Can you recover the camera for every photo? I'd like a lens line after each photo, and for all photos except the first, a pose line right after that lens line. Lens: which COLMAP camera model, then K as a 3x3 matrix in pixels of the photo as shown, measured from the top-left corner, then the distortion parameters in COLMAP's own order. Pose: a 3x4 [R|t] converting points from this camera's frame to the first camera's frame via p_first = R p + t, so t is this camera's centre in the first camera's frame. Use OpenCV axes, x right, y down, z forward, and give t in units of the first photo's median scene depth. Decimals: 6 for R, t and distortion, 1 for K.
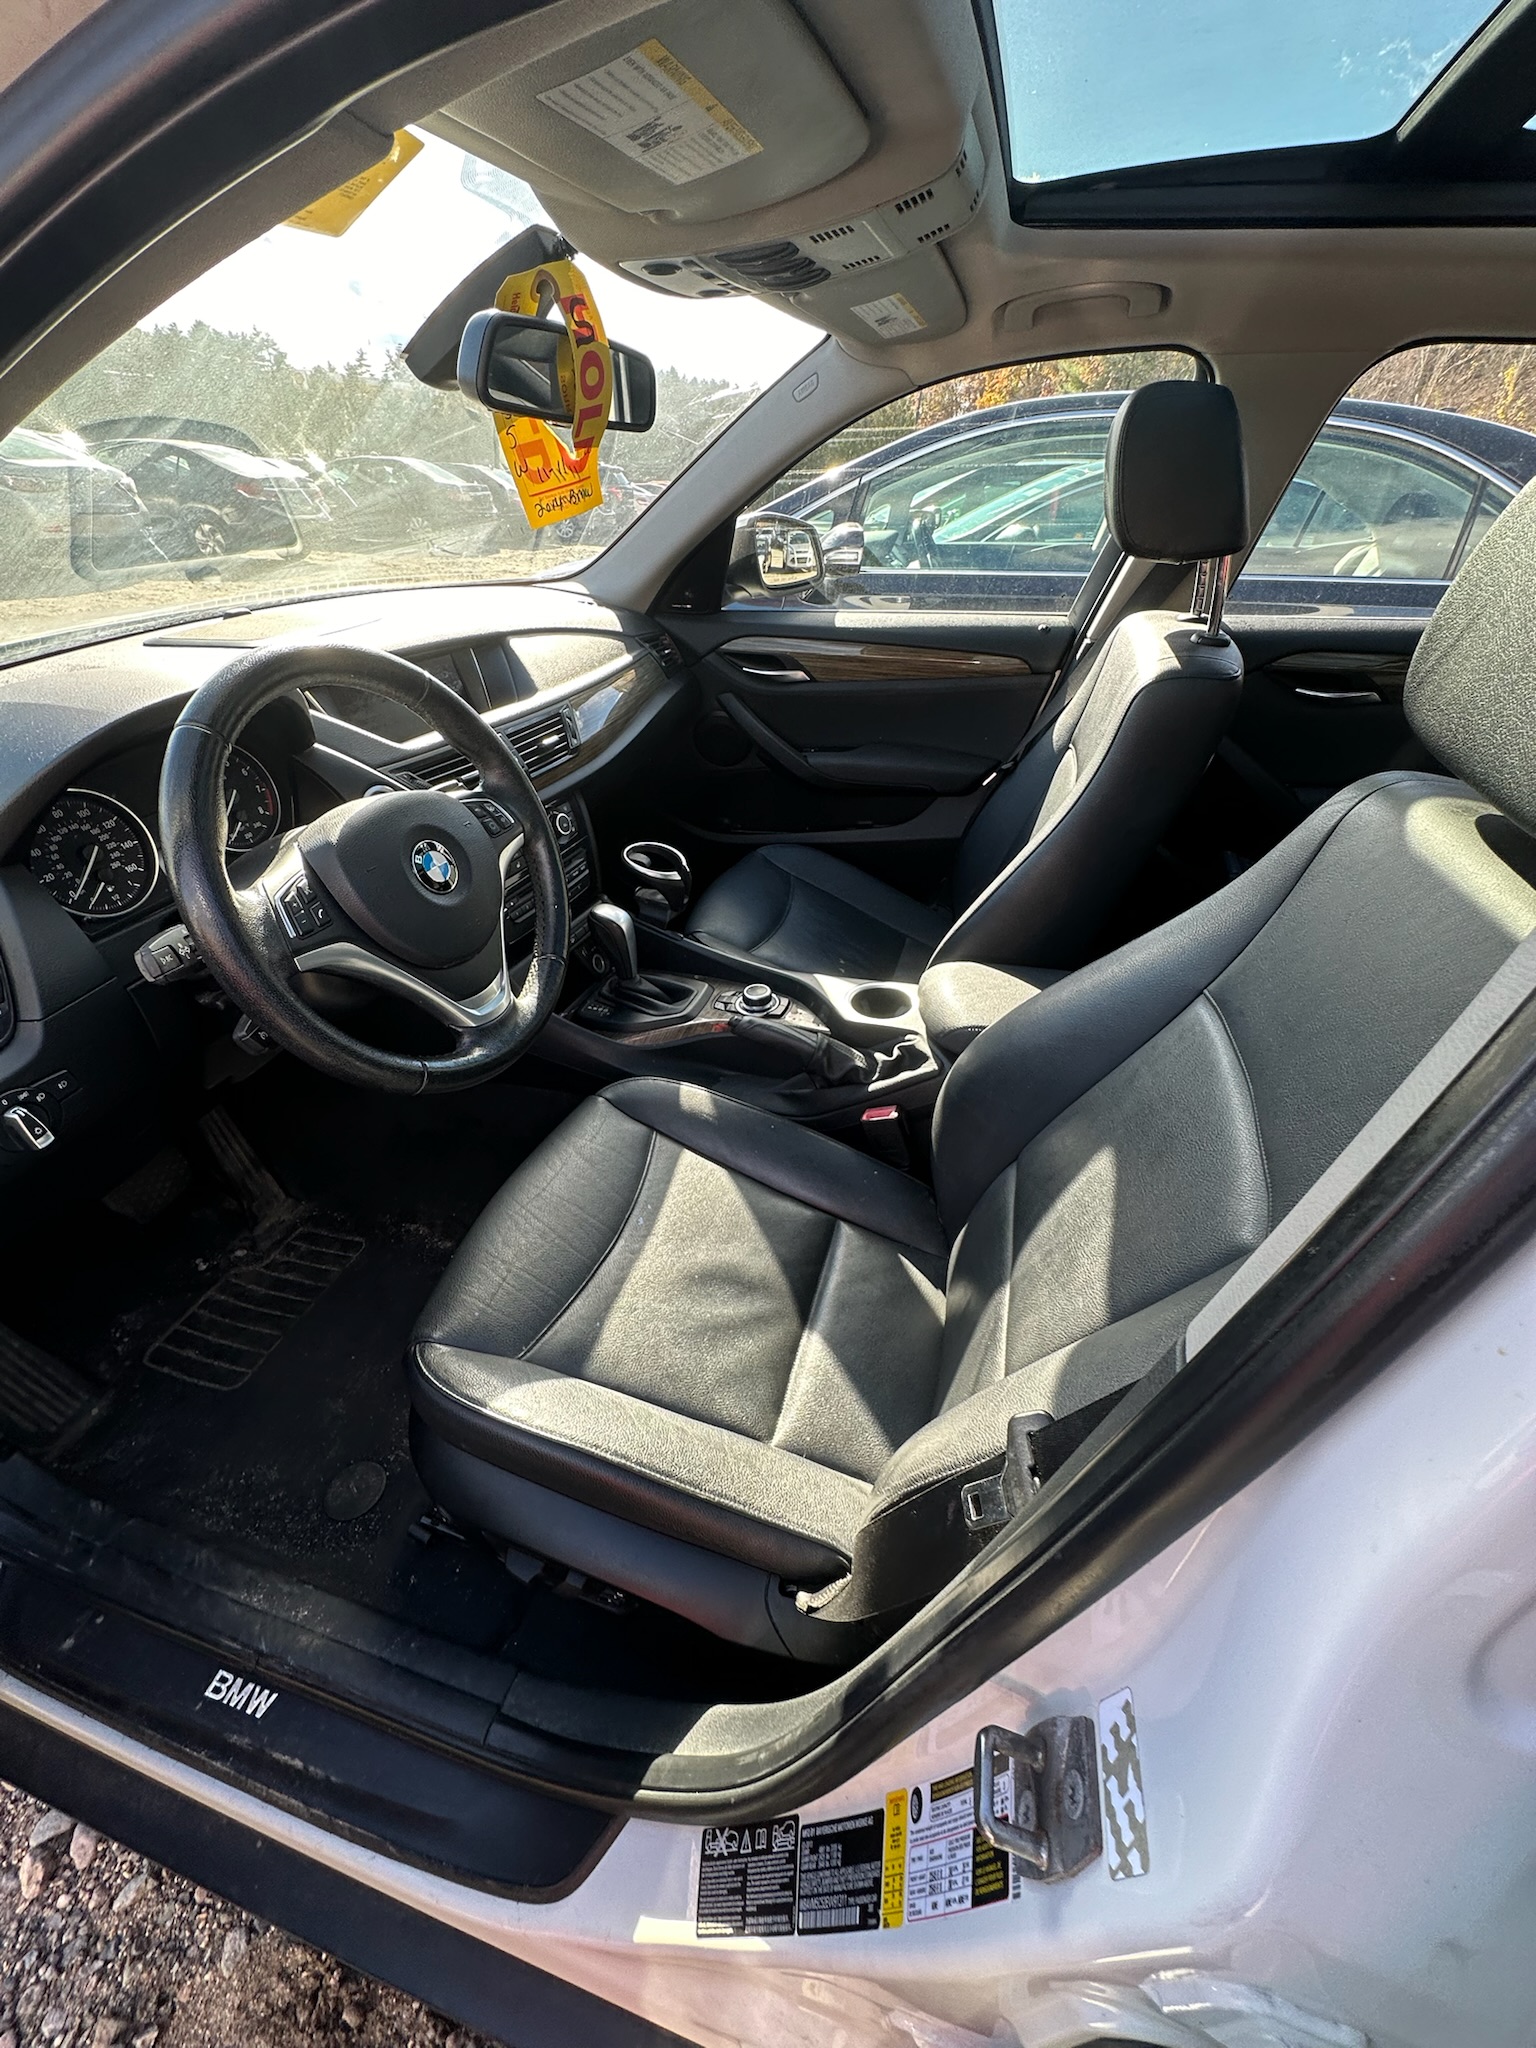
lens RADIAL K [[817.1, 0, 768.0], [0, 817.1, 1024.0], [0, 0, 1]] dist [-0.001580, -0.000116]
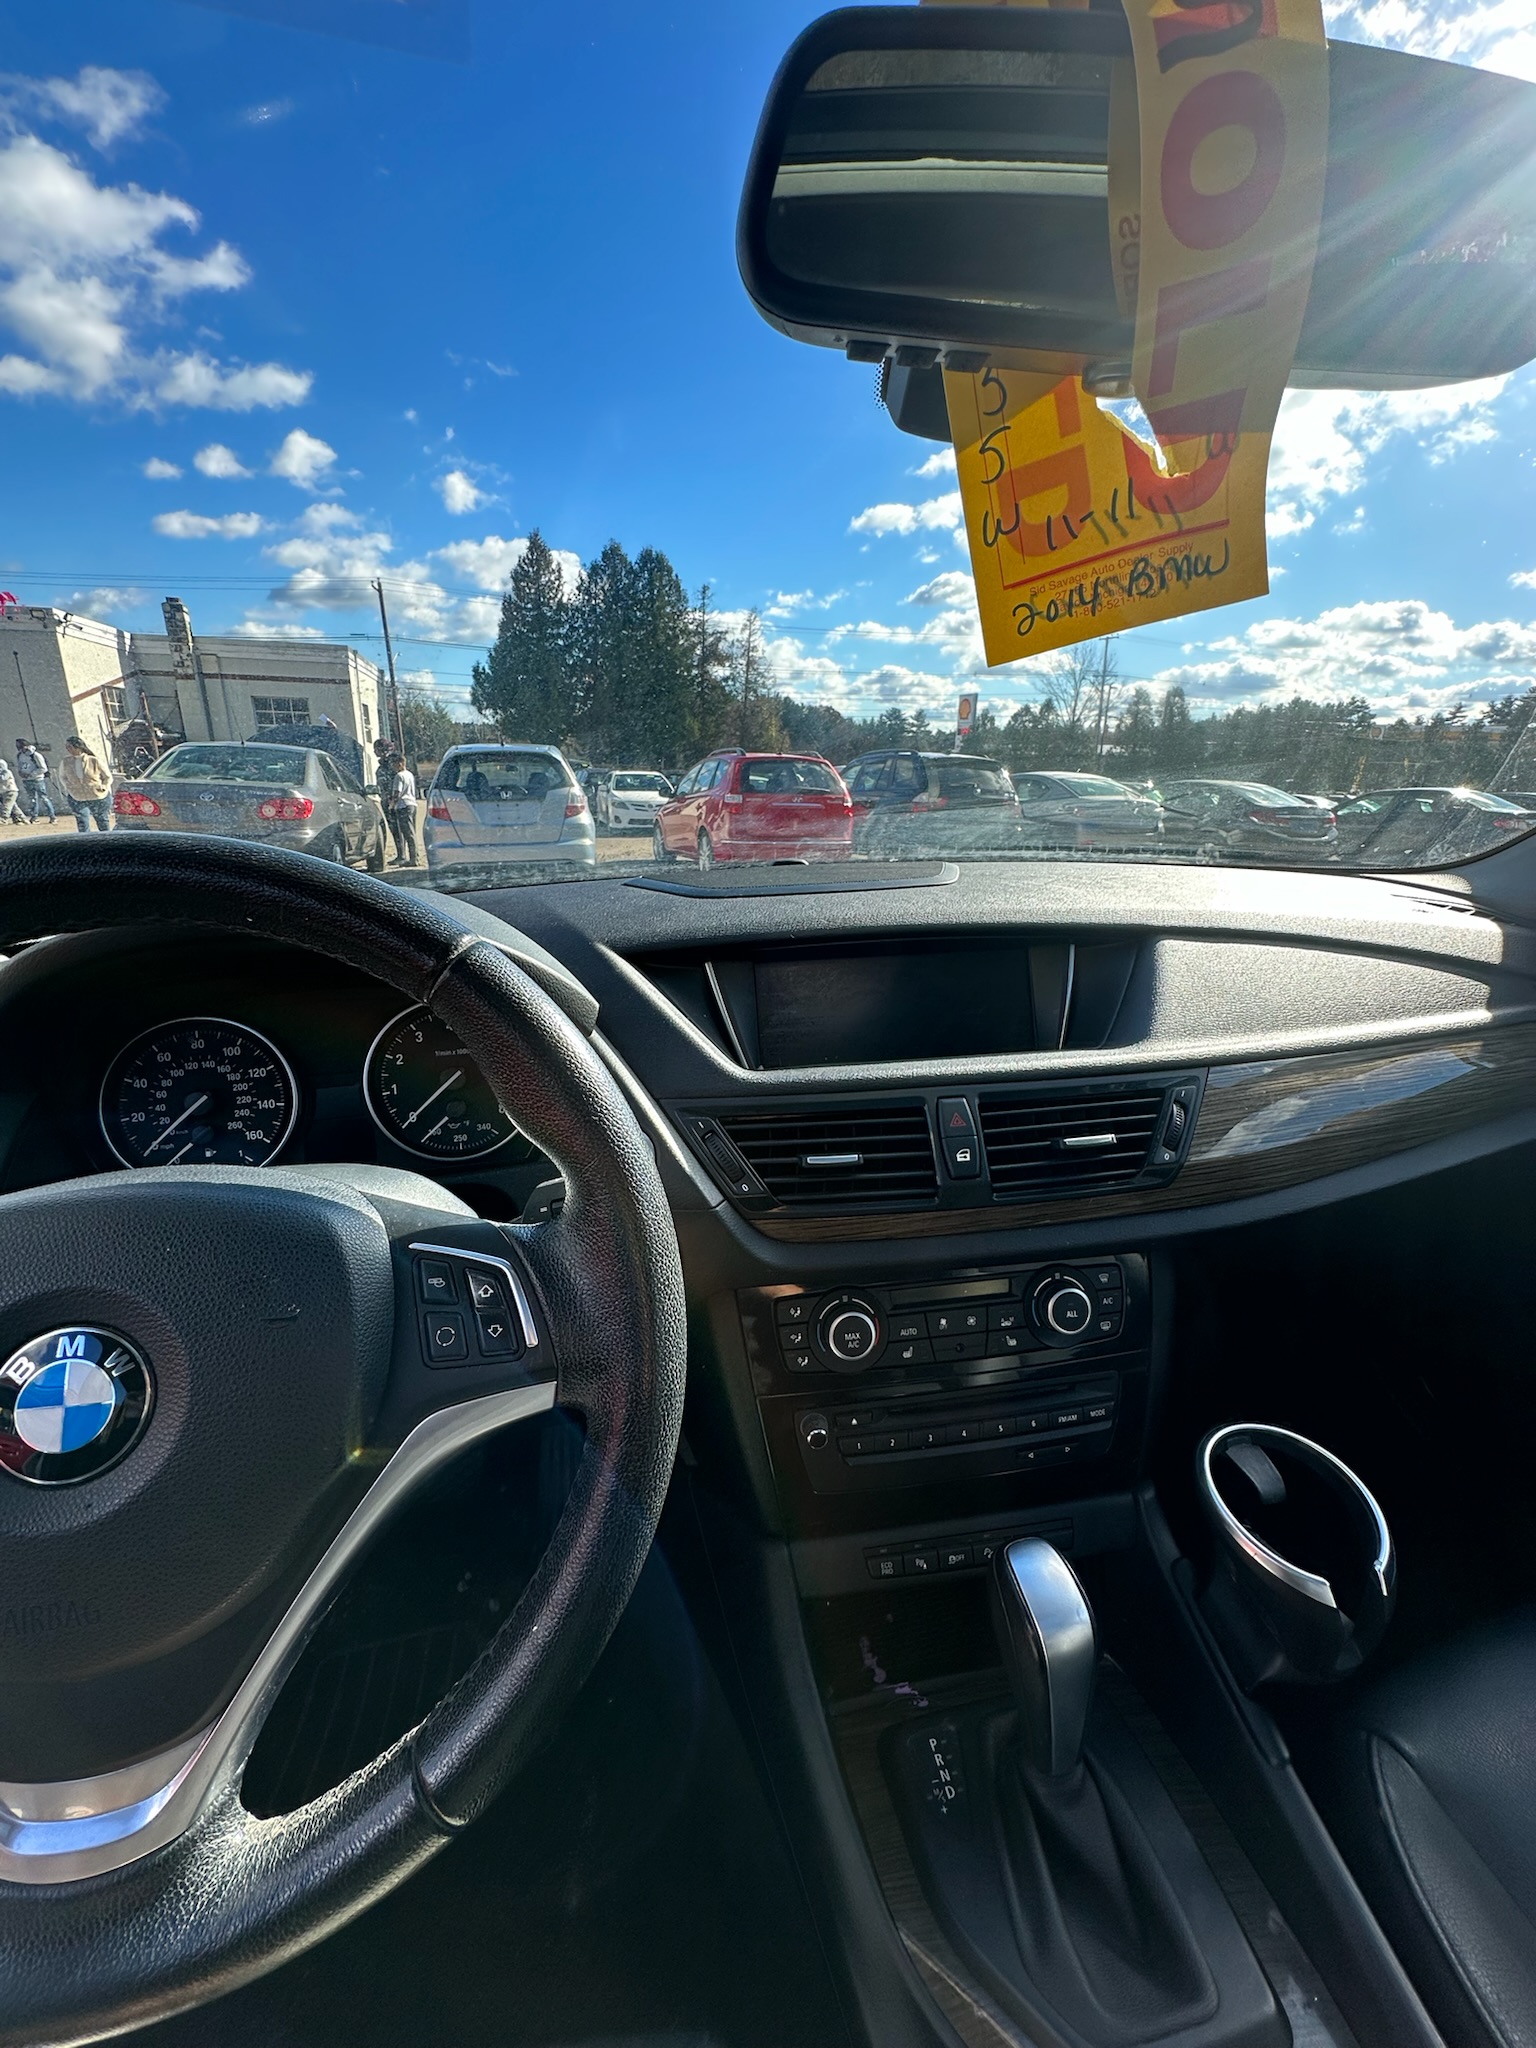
lens RADIAL K [[817.1, 0, 768.0], [0, 817.1, 1024.0], [0, 0, 1]] dist [-0.001580, -0.000116]
pose [[0.504632, 0.203395, -0.839033, 0.015635], [-0.468532, 0.880805, -0.068275, -0.378581], [0.725138, 0.427567, 0.539779, 0.781537]]
